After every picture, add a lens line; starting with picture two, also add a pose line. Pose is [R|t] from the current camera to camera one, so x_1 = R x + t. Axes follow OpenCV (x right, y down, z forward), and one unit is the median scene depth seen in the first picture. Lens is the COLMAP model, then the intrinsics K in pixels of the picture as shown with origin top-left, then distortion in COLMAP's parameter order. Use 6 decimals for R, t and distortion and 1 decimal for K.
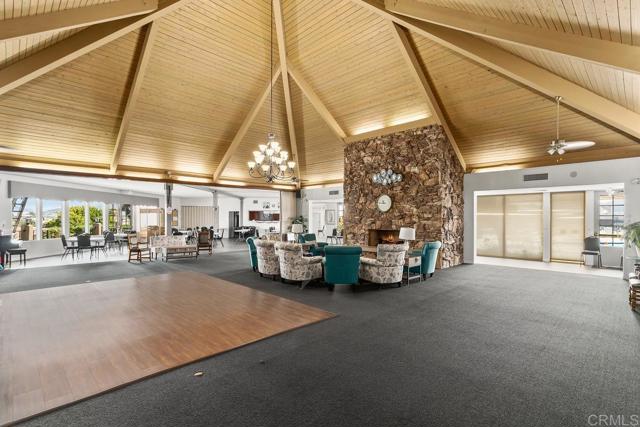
lens RADIAL K [[313.7, 0, 320.5], [0, 313.7, 217.5], [0, 0, 1]] dist [0.005507, 0.000256]
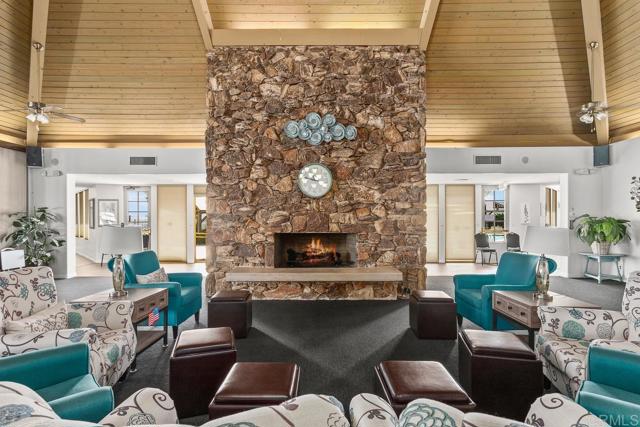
lens RADIAL K [[313.7, 0, 319.4], [0, 313.7, 219.8], [0, 0, 1]] dist [0.005507, 0.000256]
pose [[0.707343, -0.003366, 0.706863, -0.149296], [0.002775, 0.999994, 0.001986, 0.017019], [-0.706865, 0.000557, 0.707348, 0.640059]]
